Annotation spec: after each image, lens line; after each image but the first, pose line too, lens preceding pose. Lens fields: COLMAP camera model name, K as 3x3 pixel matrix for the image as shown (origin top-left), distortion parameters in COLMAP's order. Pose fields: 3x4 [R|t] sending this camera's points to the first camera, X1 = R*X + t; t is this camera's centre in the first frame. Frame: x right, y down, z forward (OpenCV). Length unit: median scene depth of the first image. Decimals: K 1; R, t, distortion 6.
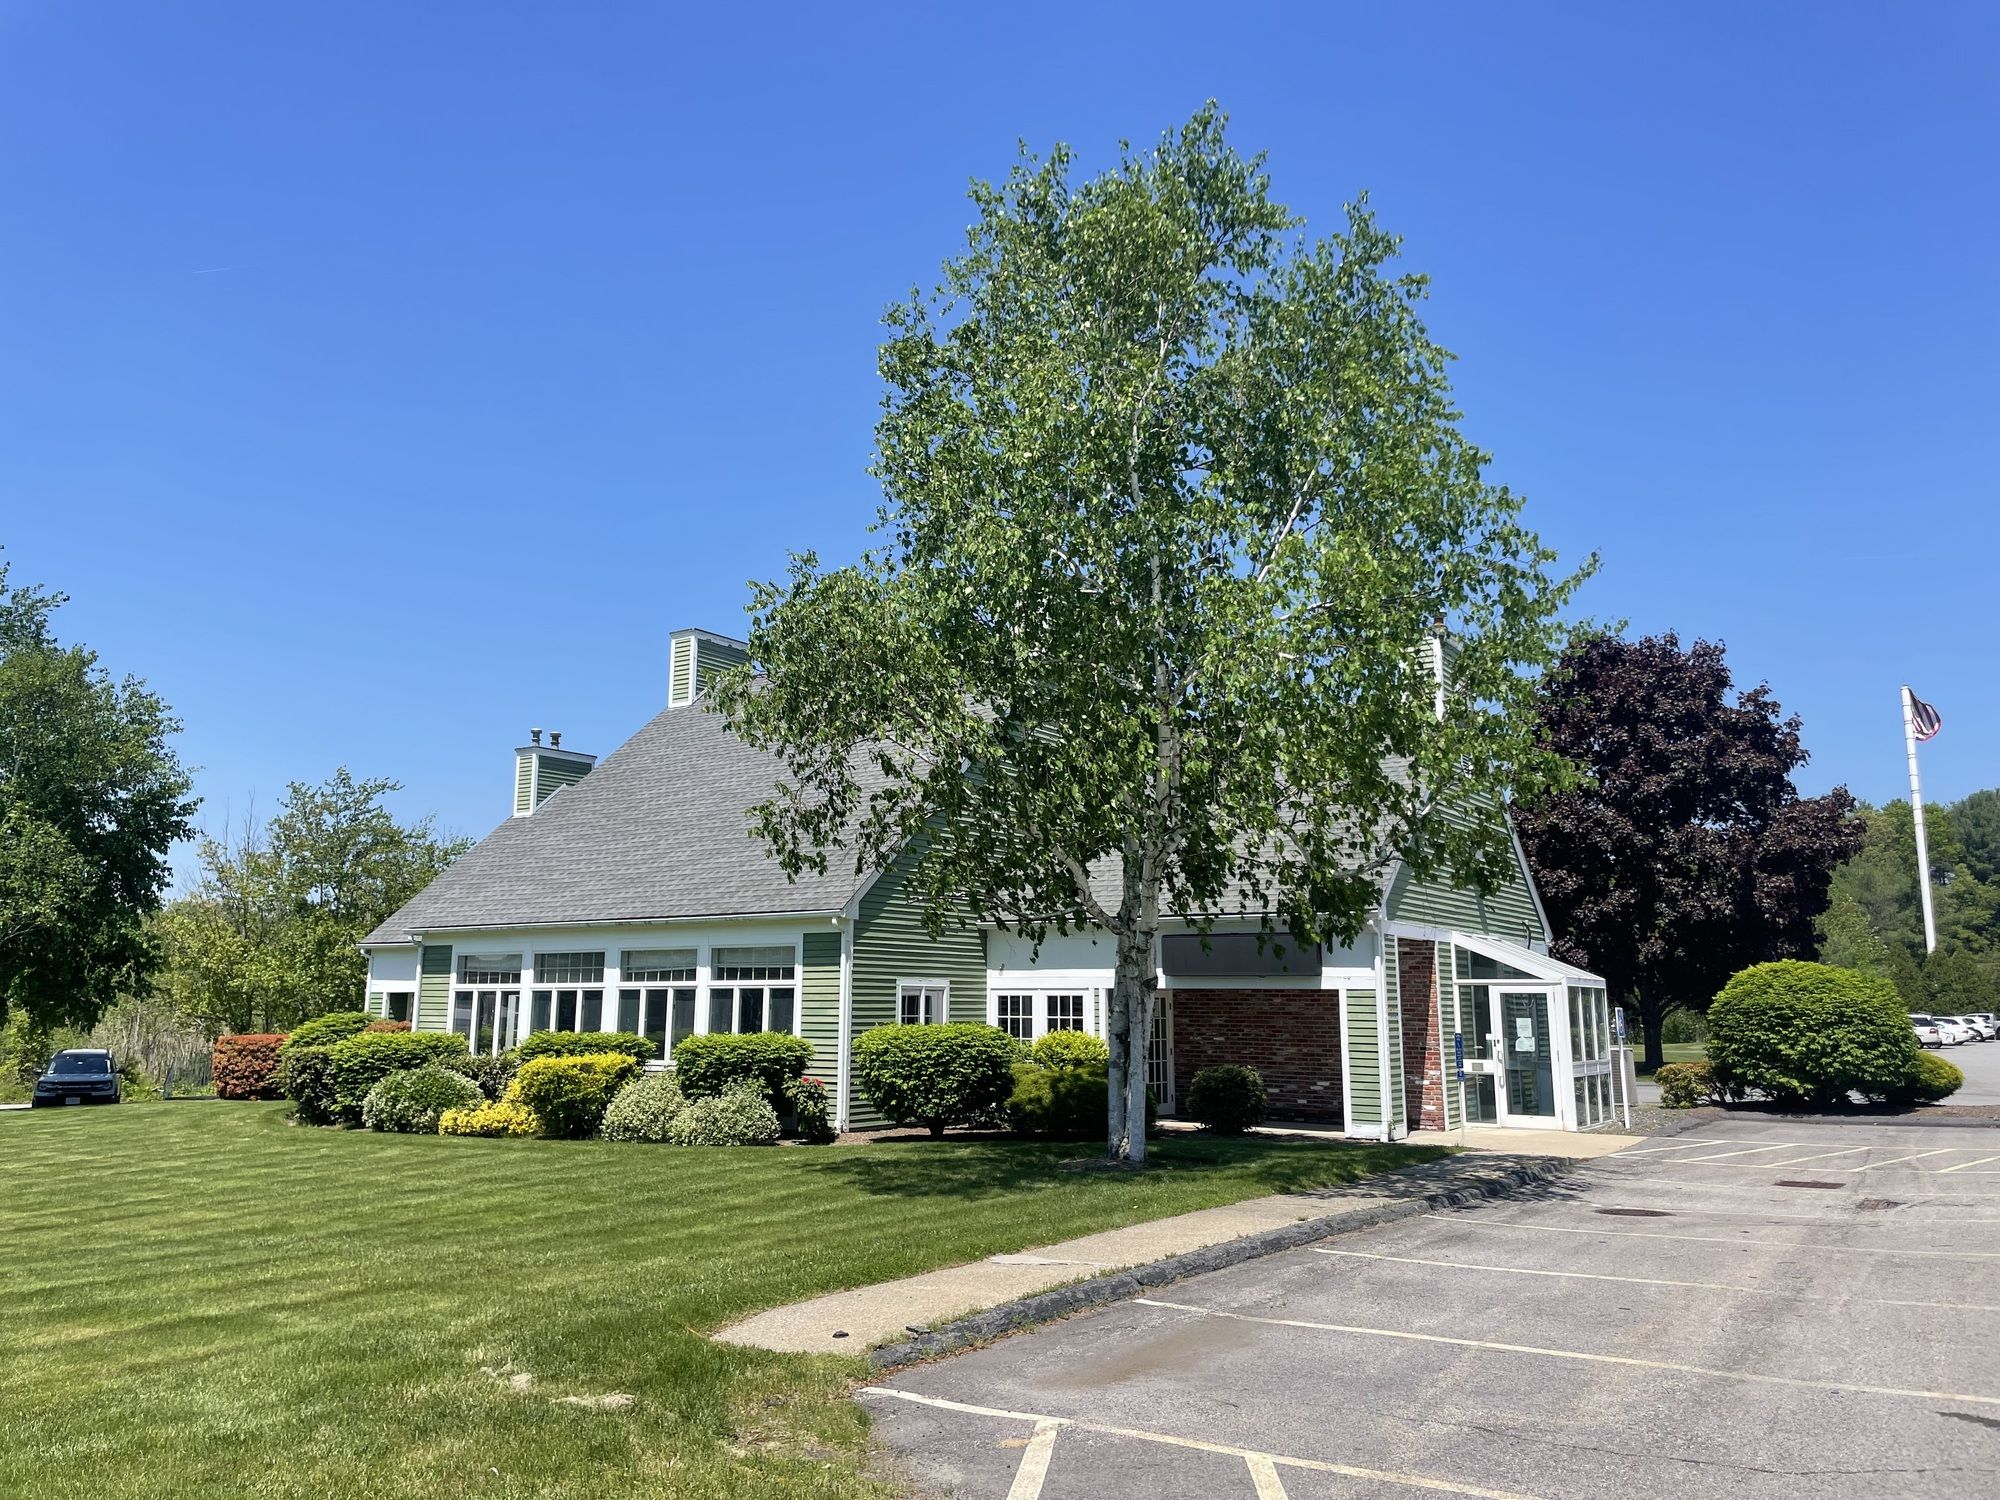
lens RADIAL K [[1514.1, 0, 1002.4], [0, 1514.1, 704.4], [0, 0, 1]] dist [0.104379, -0.155890]
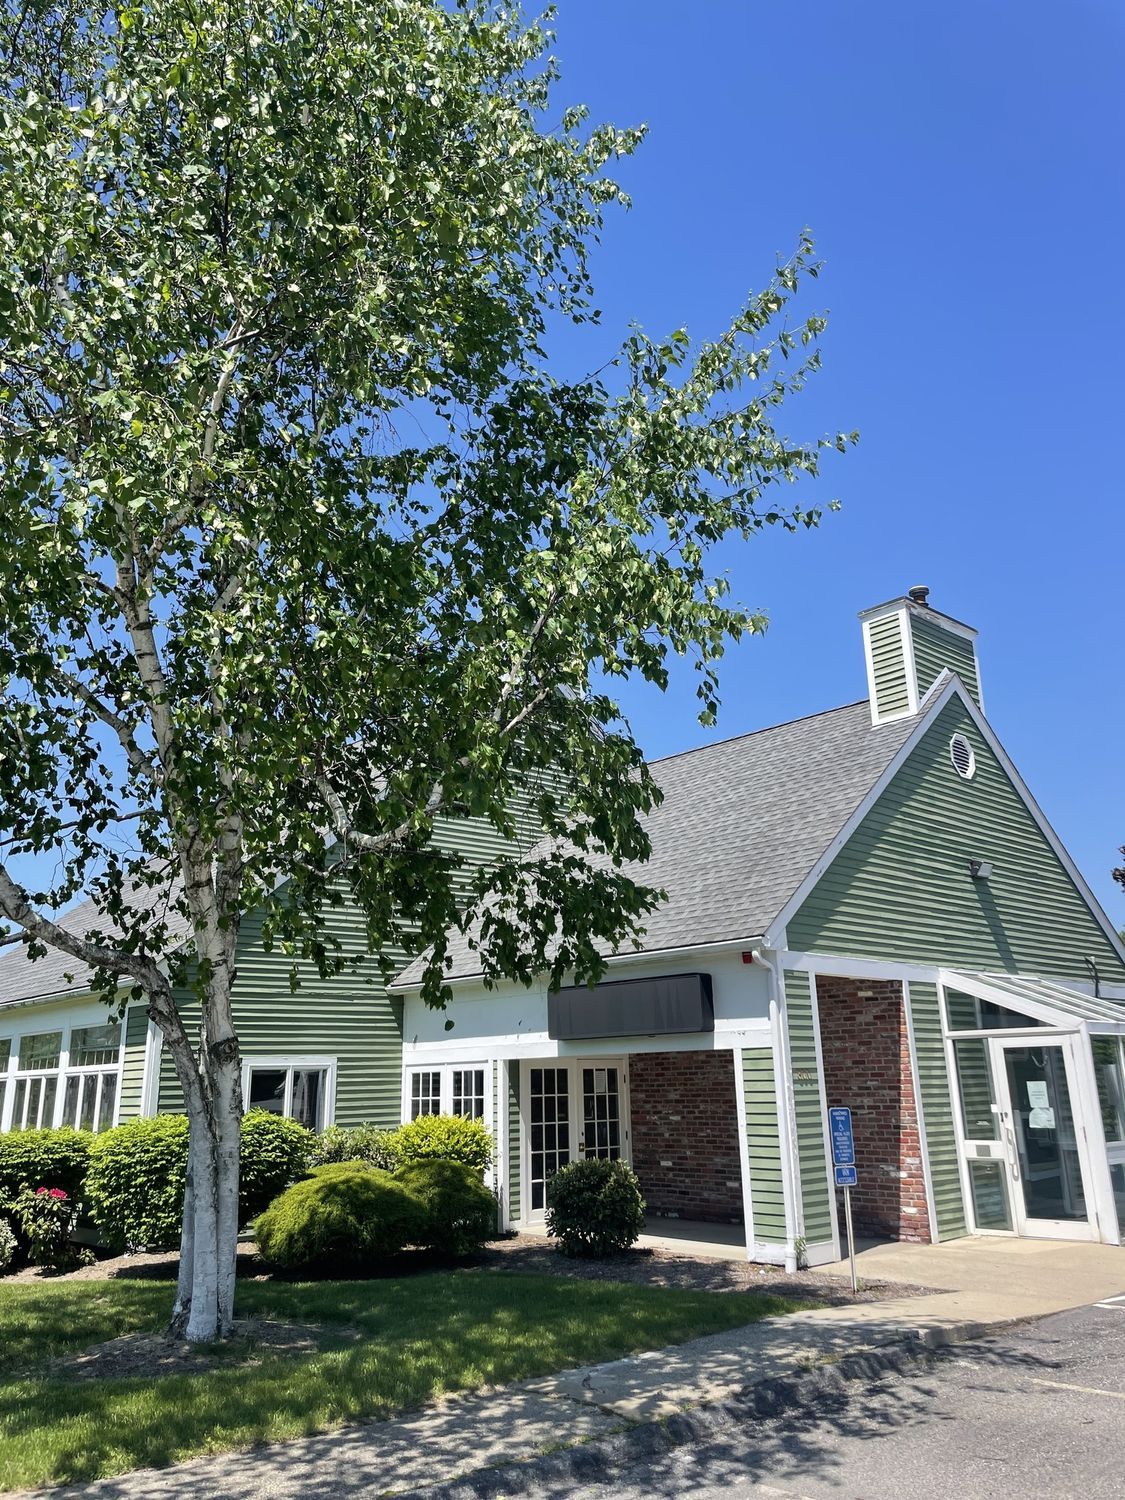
lens RADIAL K [[1138.9, 0, 562.5], [0, 1138.9, 750.0], [0, 0, 1]] dist [0.109263, -0.158894]
pose [[0.970719, -0.092658, -0.221628, 0.260372], [0.073409, 0.992901, -0.093586, 0.083687], [0.228726, 0.074576, 0.970630, 0.405376]]
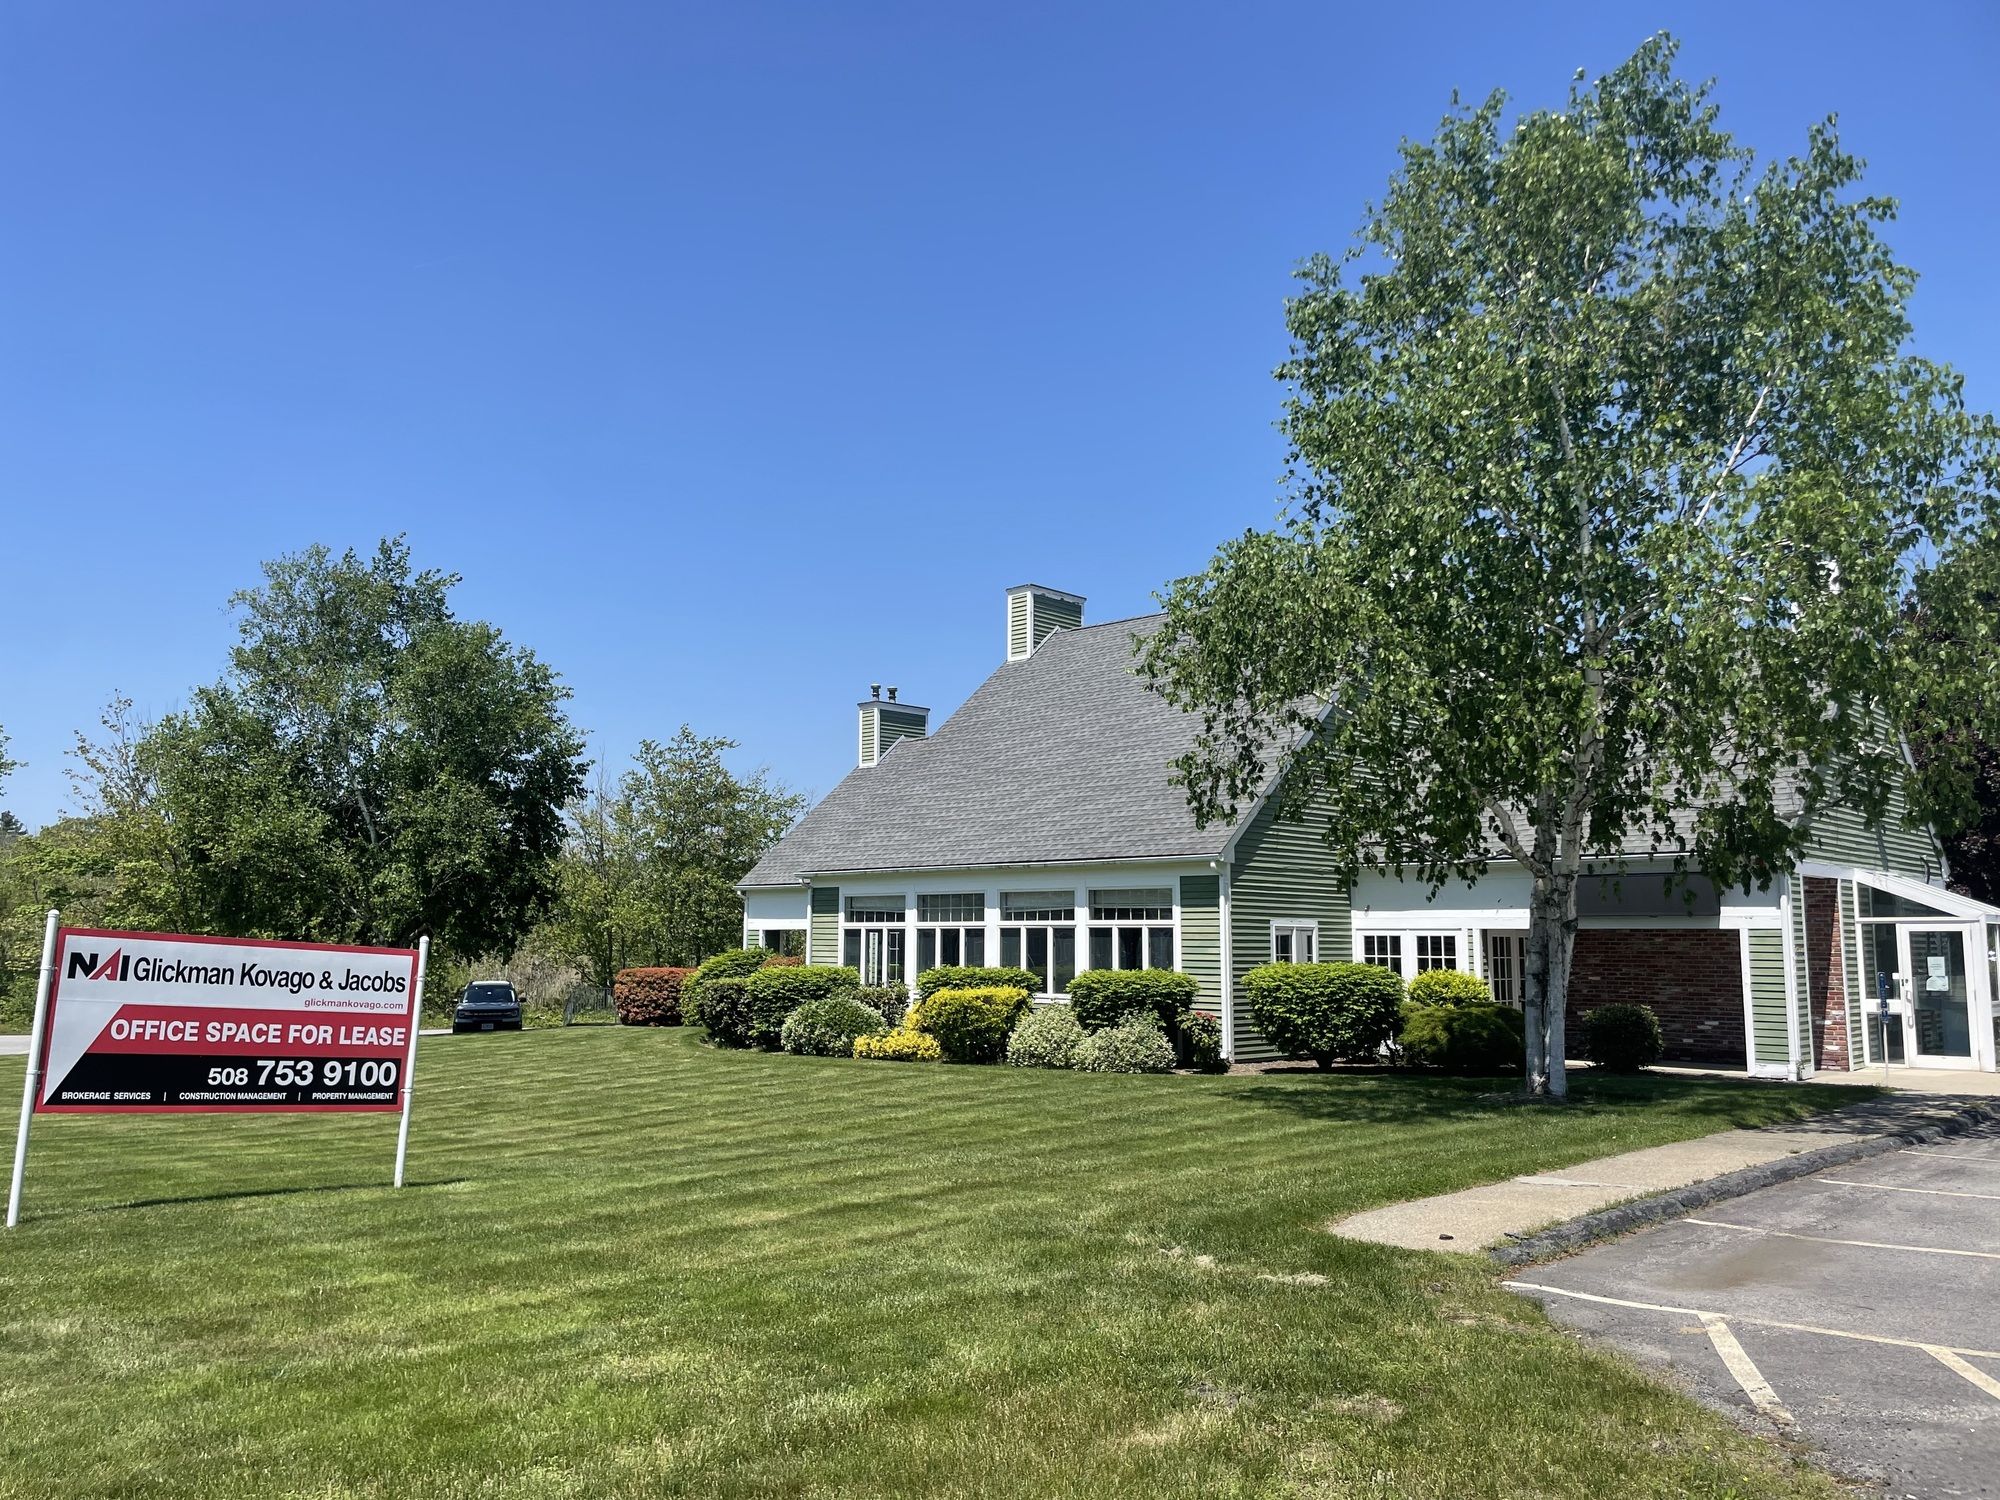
lens RADIAL K [[1518.6, 0, 1000.0], [0, 1518.6, 750.0], [0, 0, 1]] dist [0.109263, -0.158894]
pose [[0.985431, -0.022648, -0.168563, -0.073334], [0.034360, 0.997169, 0.066886, -0.010278], [0.166571, -0.071704, 0.983419, -0.044619]]
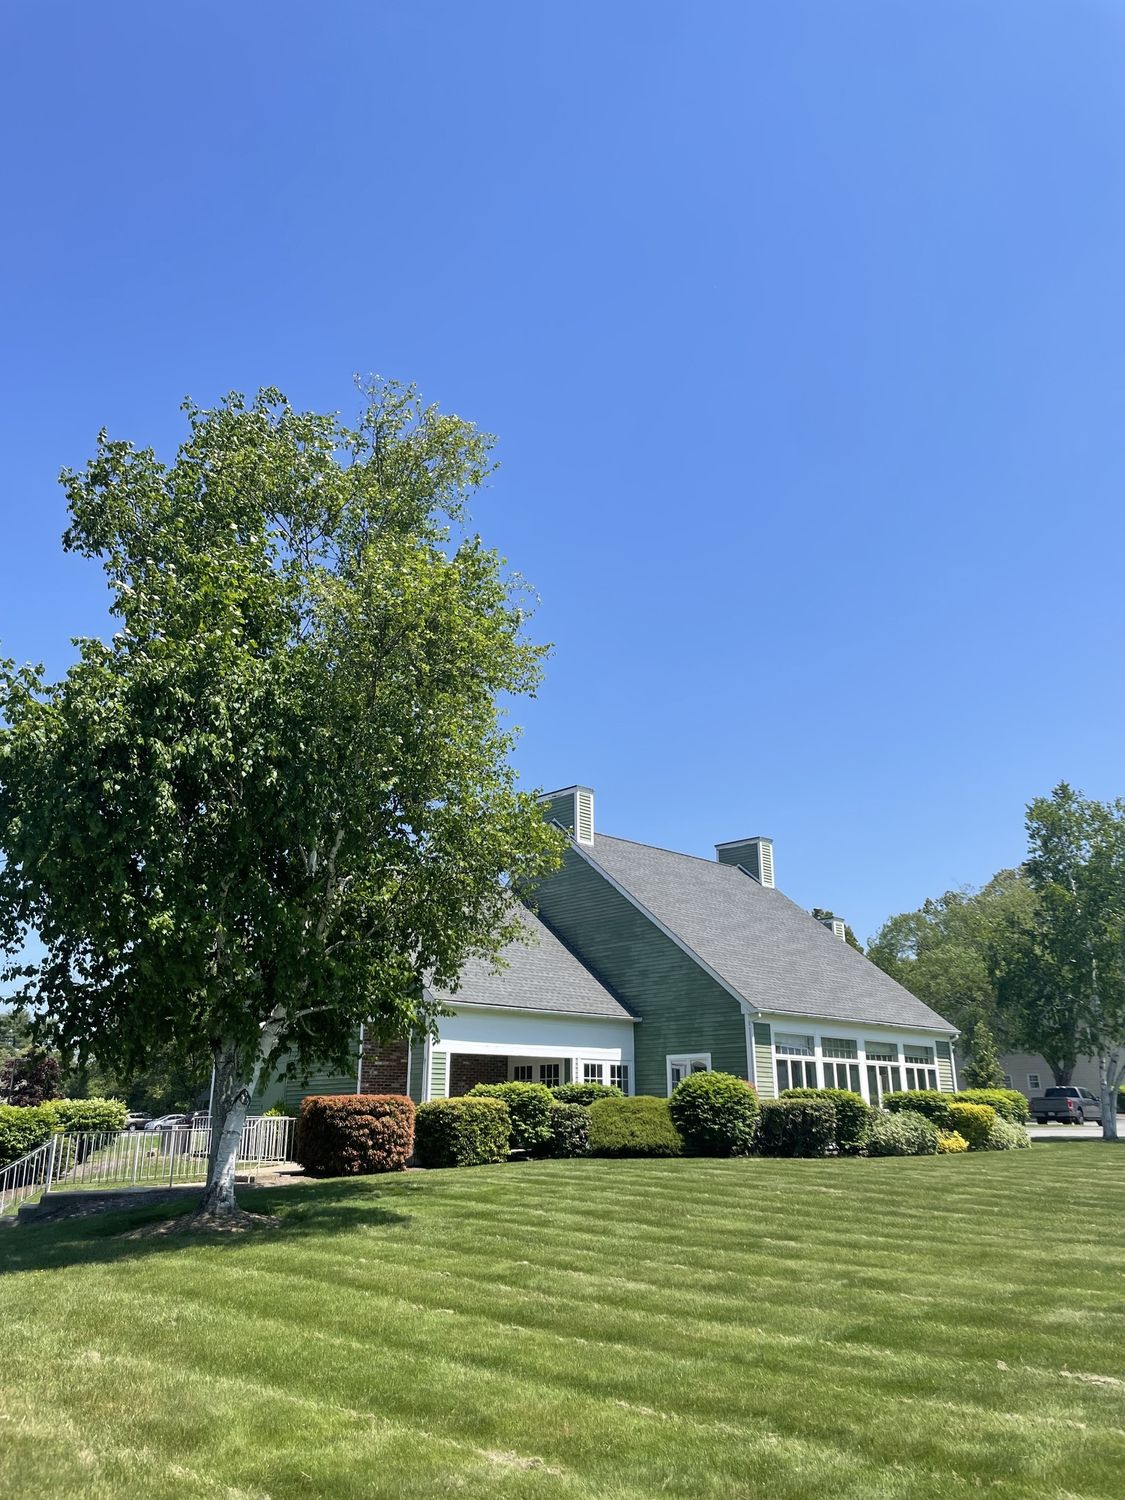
lens RADIAL K [[1135.6, 0, 562.5], [0, 1135.6, 750.0], [0, 0, 1]] dist [0.104379, -0.155890]
pose [[0.161268, 0.276282, 0.947450, -1.690798], [-0.212221, 0.947265, -0.240106, 0.250096], [-0.963823, -0.162347, 0.211396, 1.196129]]
